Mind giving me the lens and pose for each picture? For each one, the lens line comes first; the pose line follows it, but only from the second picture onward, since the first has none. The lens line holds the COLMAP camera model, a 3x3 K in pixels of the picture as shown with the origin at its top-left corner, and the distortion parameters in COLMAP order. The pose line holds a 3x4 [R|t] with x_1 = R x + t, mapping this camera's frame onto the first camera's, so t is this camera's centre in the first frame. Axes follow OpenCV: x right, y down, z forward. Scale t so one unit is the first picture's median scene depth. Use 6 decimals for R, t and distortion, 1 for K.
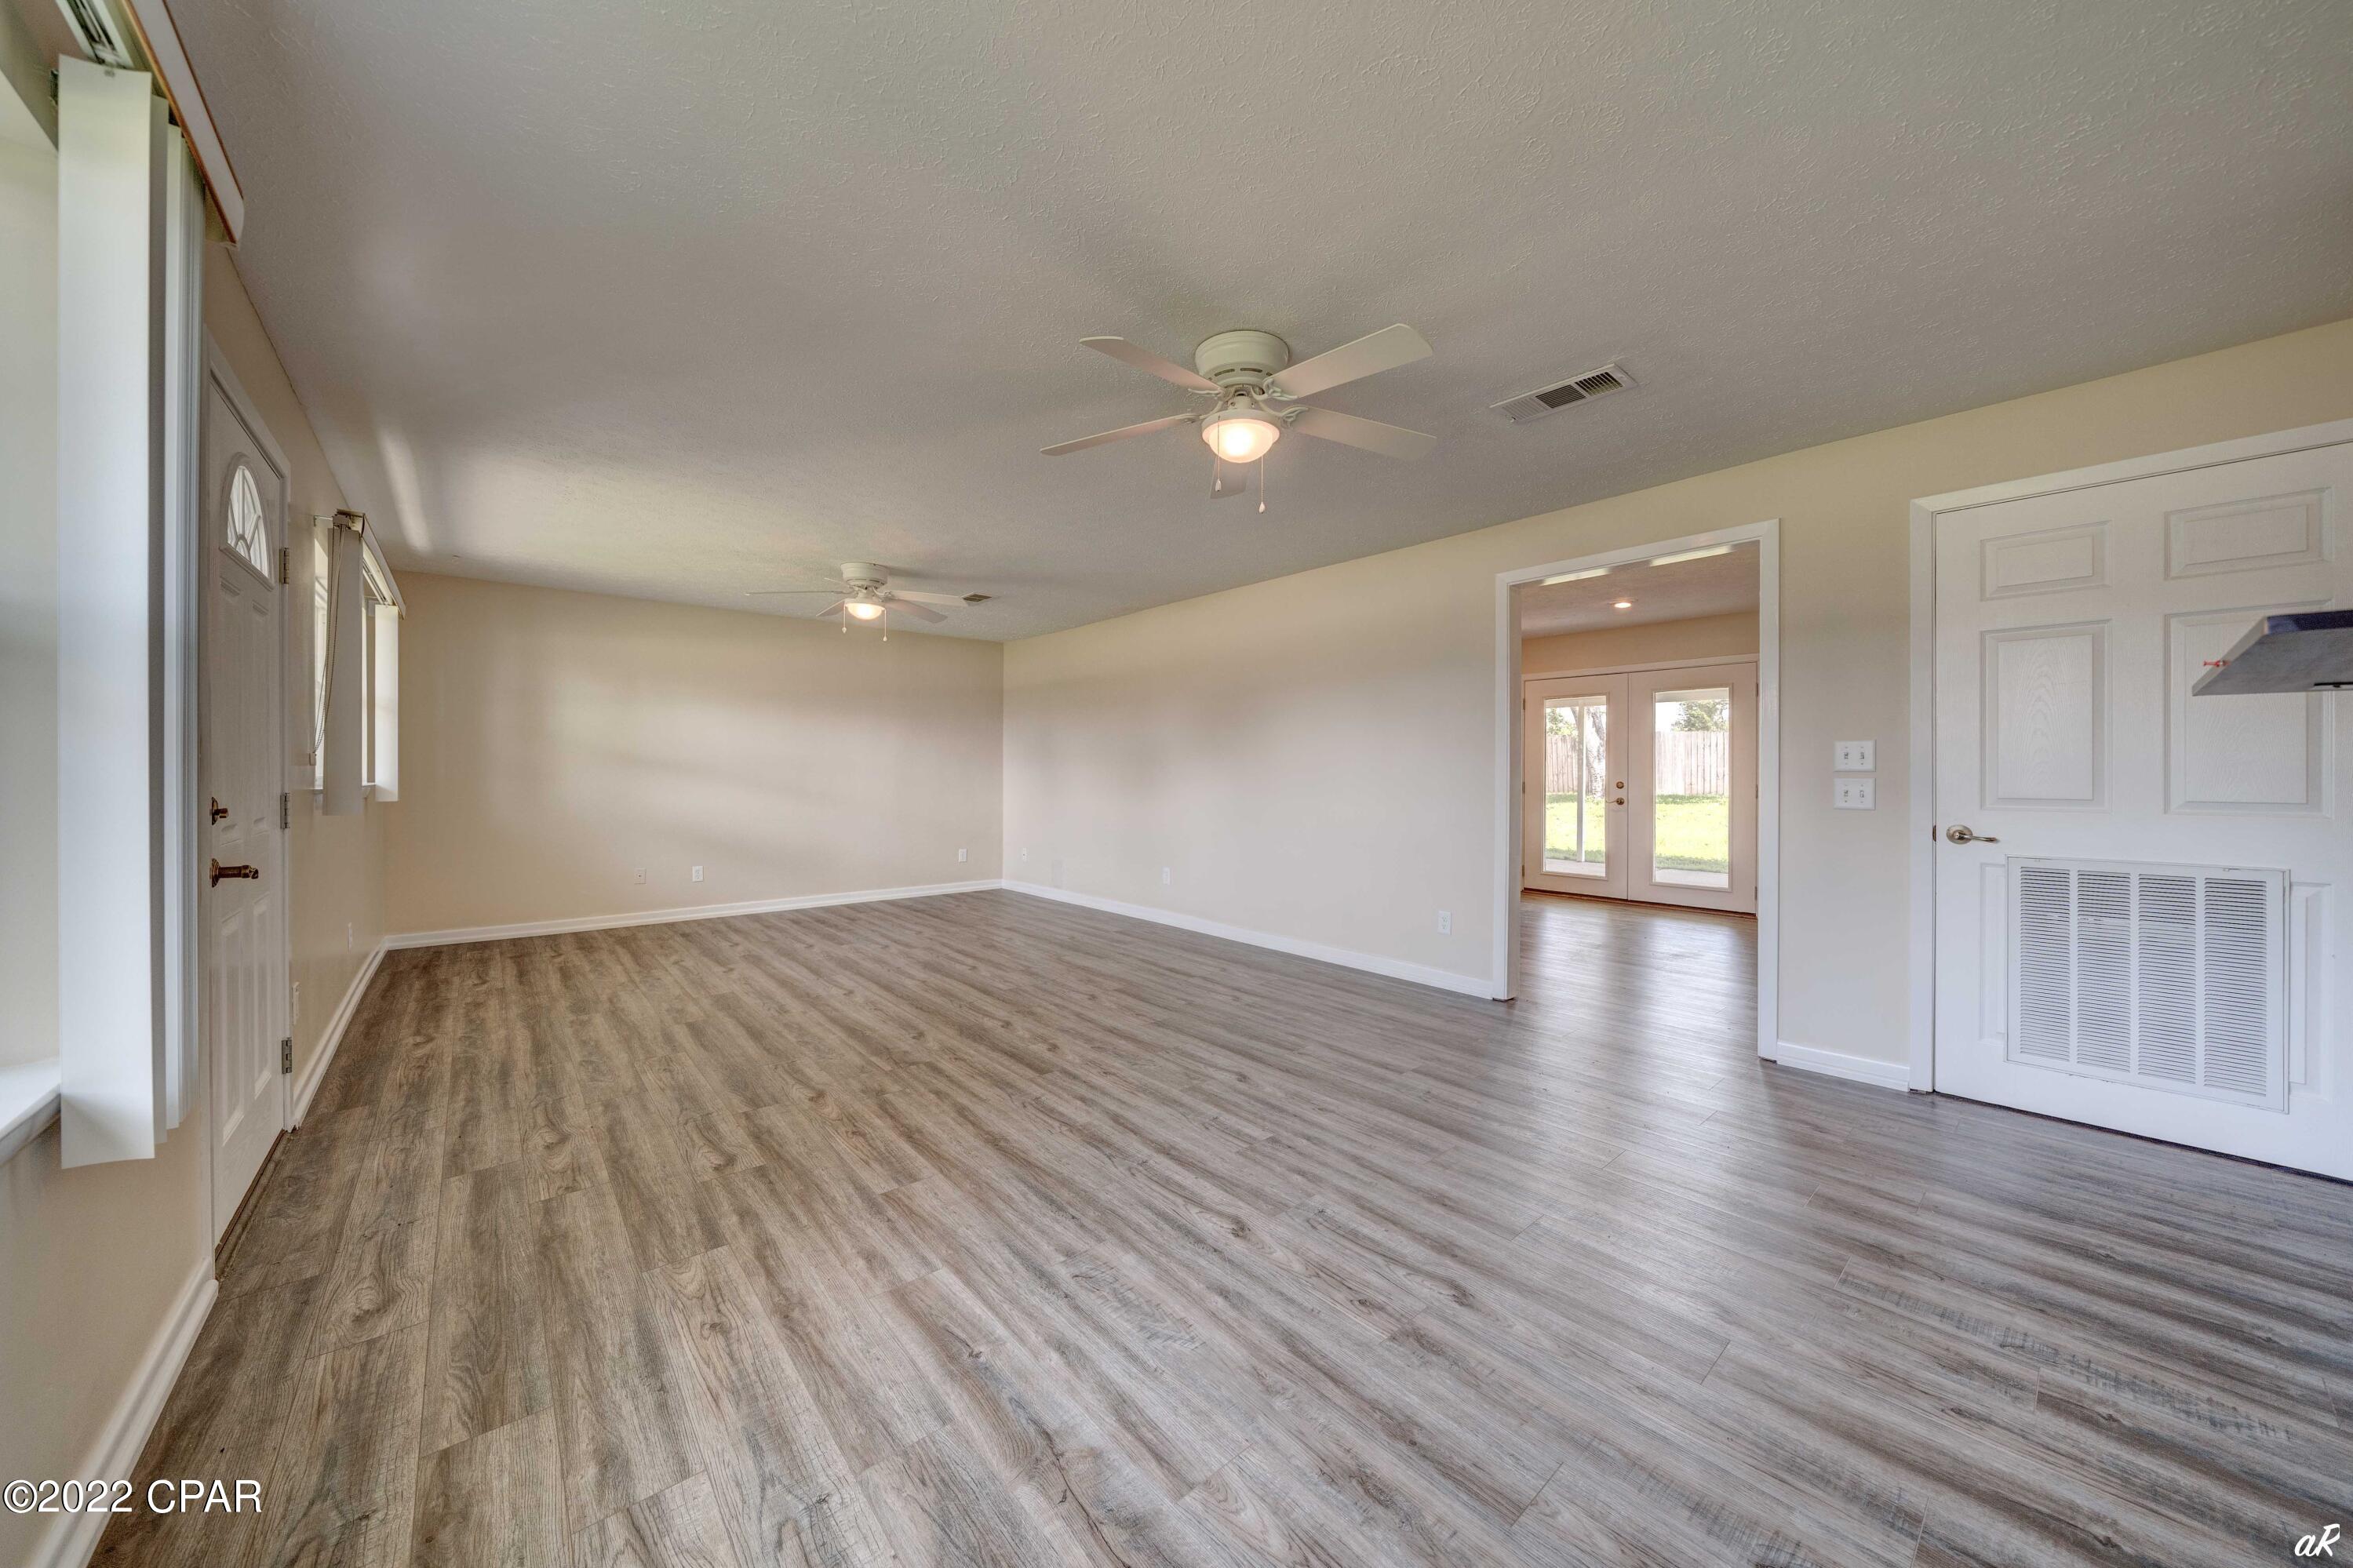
lens RADIAL K [[812.8, 0, 1169.9], [0, 812.8, 765.3], [0, 0, 1]] dist [-0.005323, -0.000263]
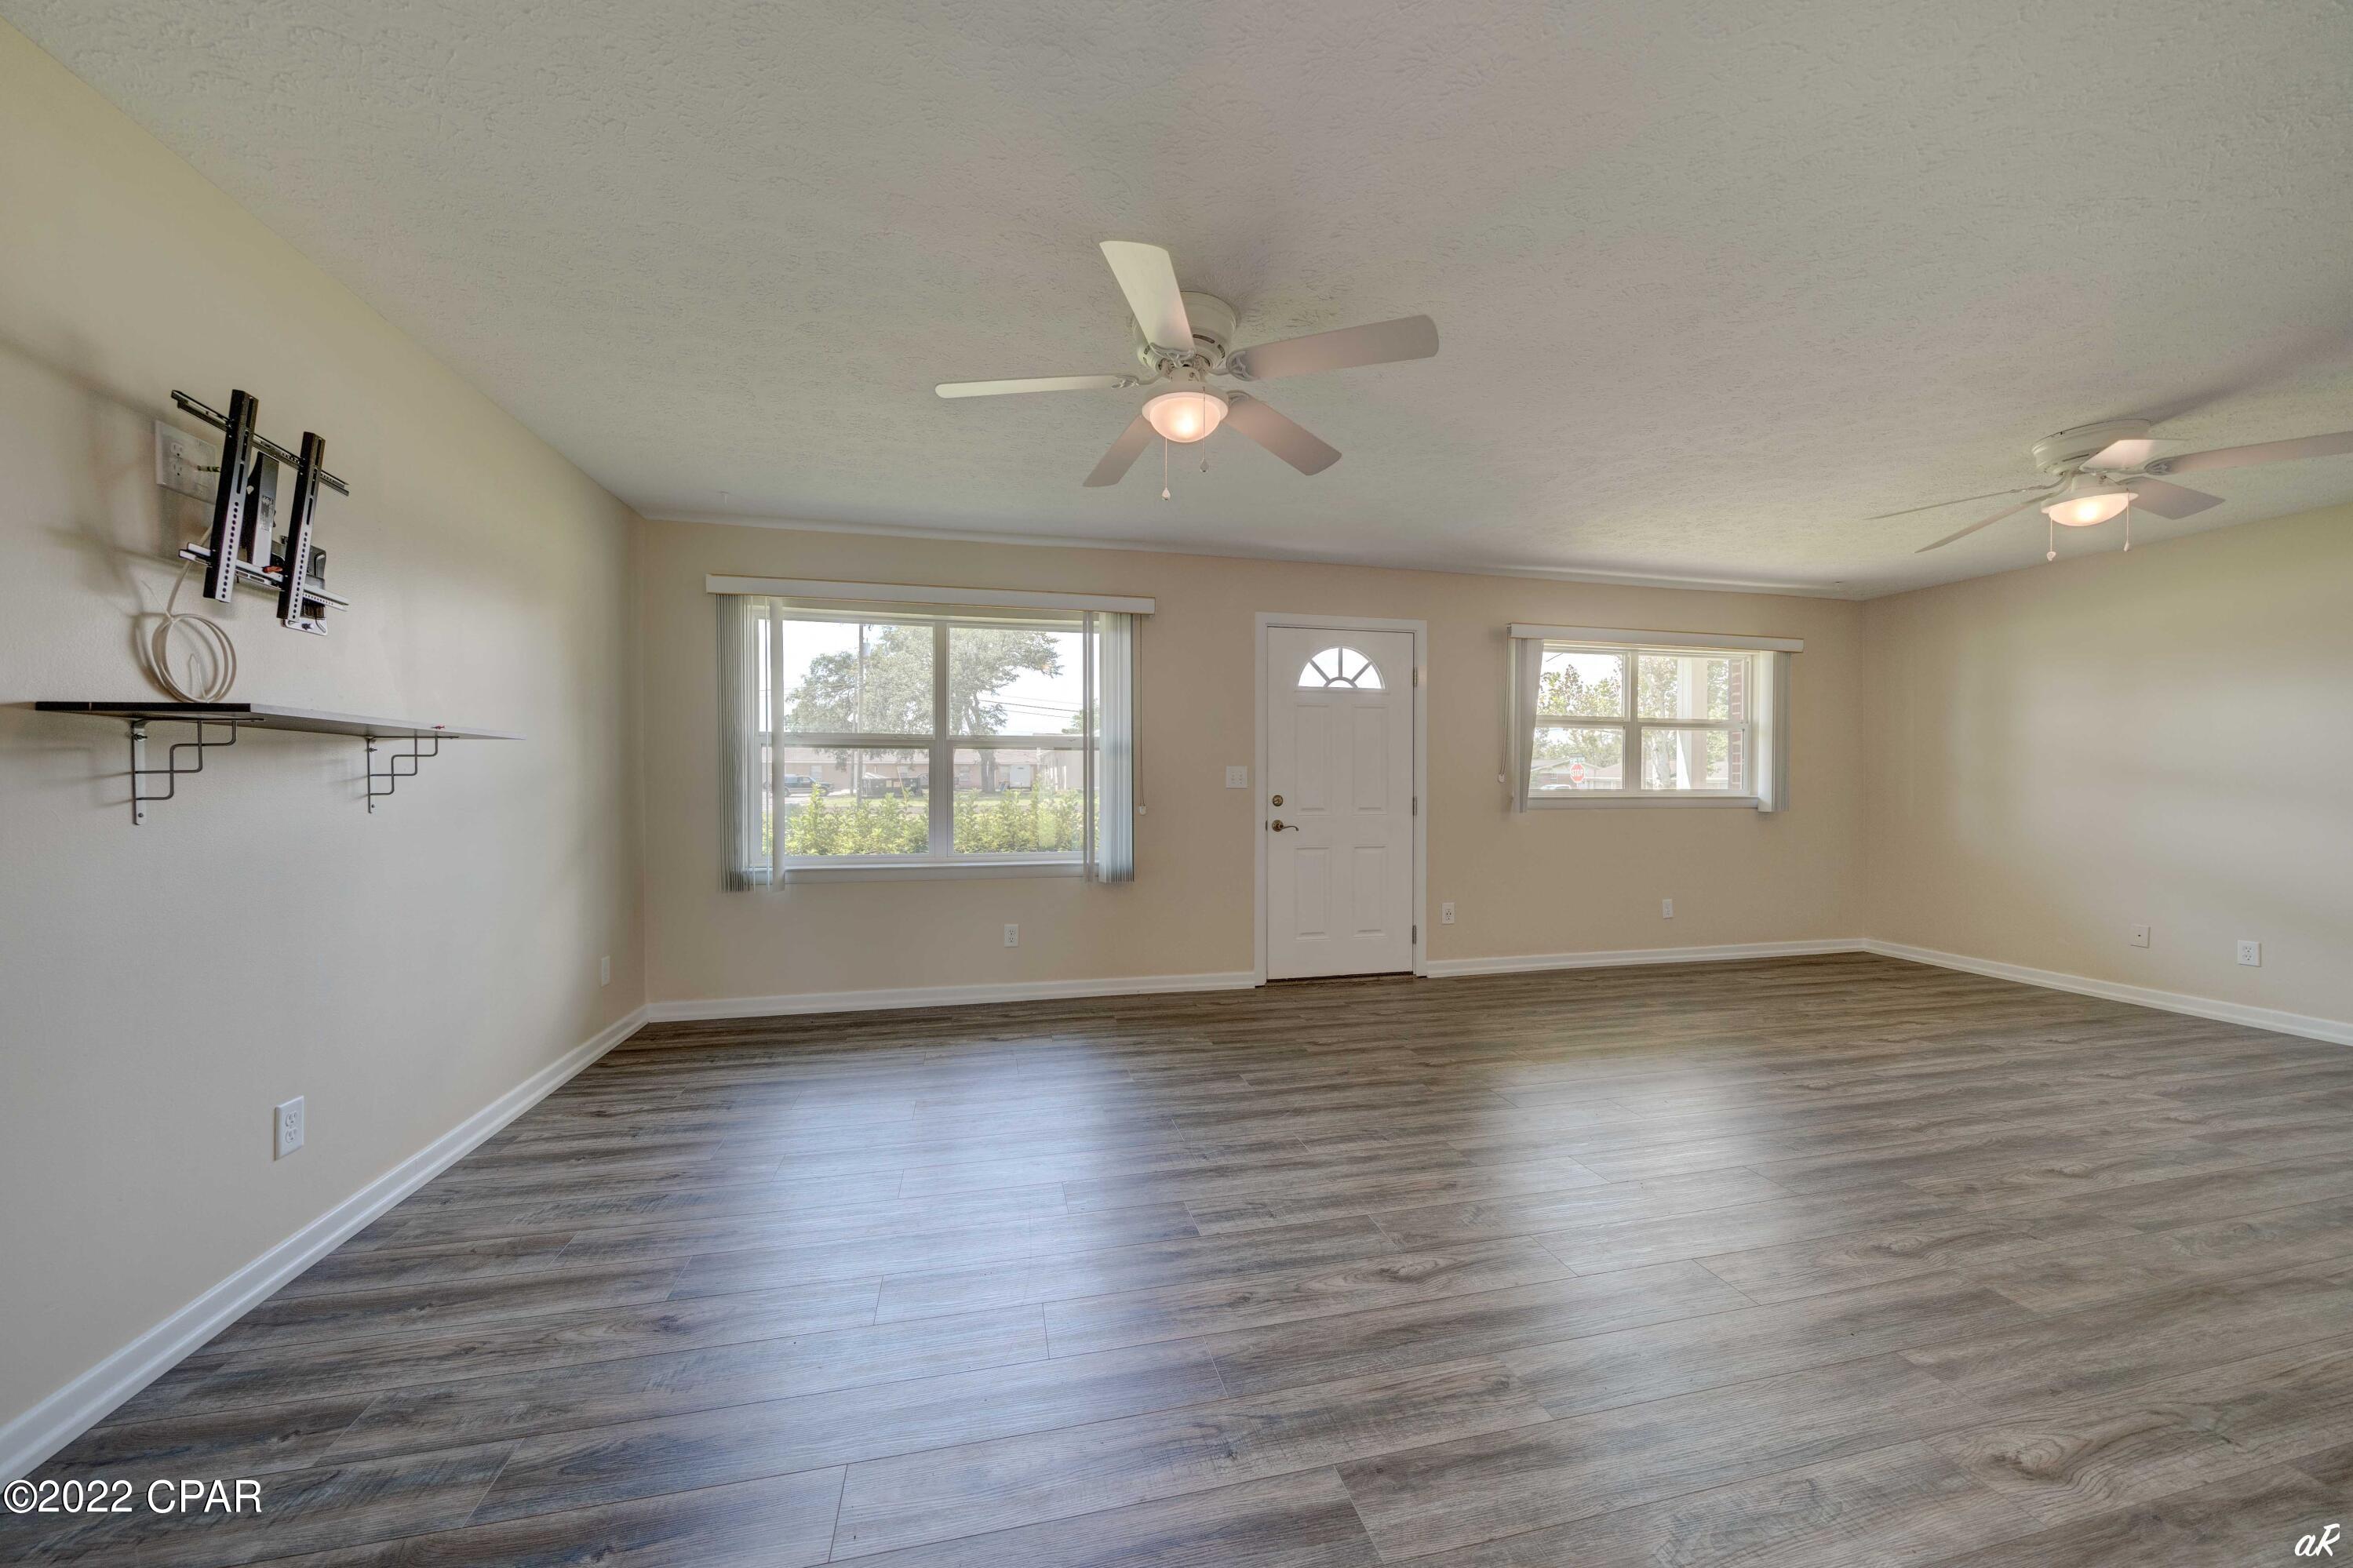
lens RADIAL K [[812.8, 0, 1169.4], [0, 812.8, 792.9], [0, 0, 1]] dist [-0.005323, -0.000263]
pose [[-0.459453, 0.008451, -0.888162, 0.768705], [0.001906, 0.999962, 0.008529, 0.006314], [0.888200, 0.002226, -0.459452, 1.202551]]
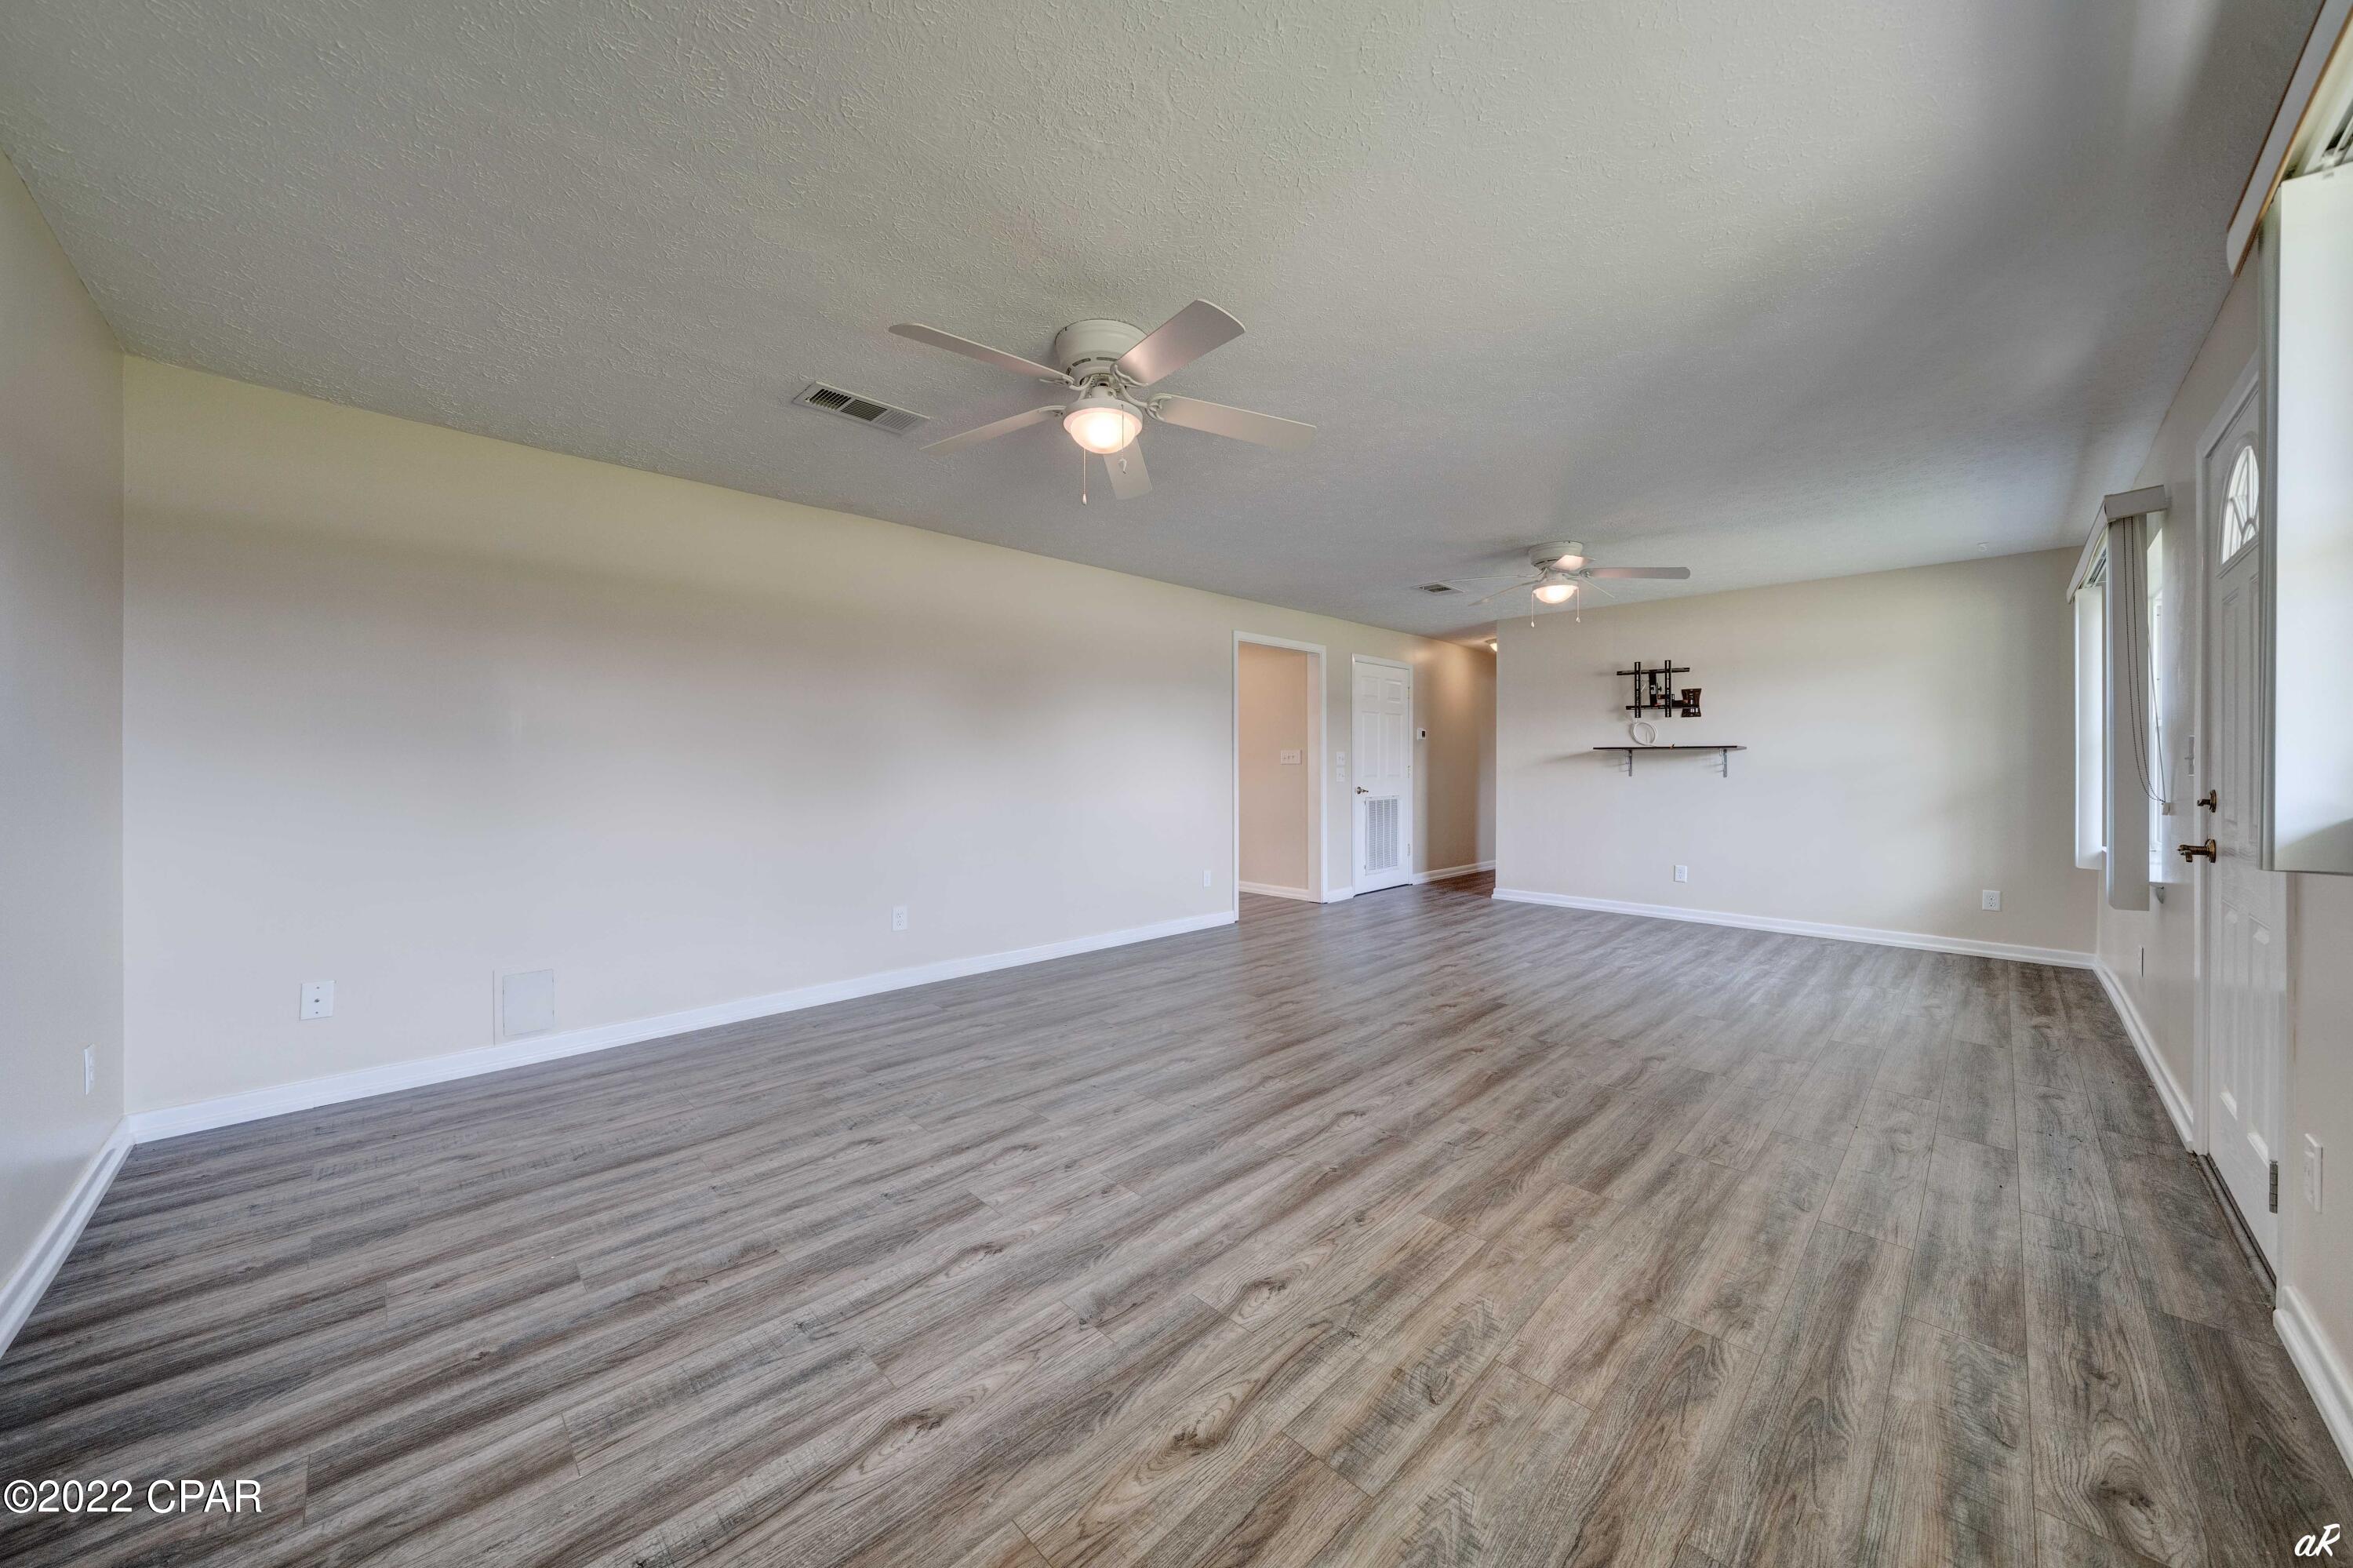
lens RADIAL K [[813.0, 0, 1159.3], [0, 813.0, 780.3], [0, 0, 1]] dist [-0.005323, -0.000263]
pose [[-0.059725, -0.020543, 0.998003, -1.502157], [-0.006832, 0.999773, 0.020171, 0.005507], [-0.998191, -0.005614, -0.059852, 1.750349]]
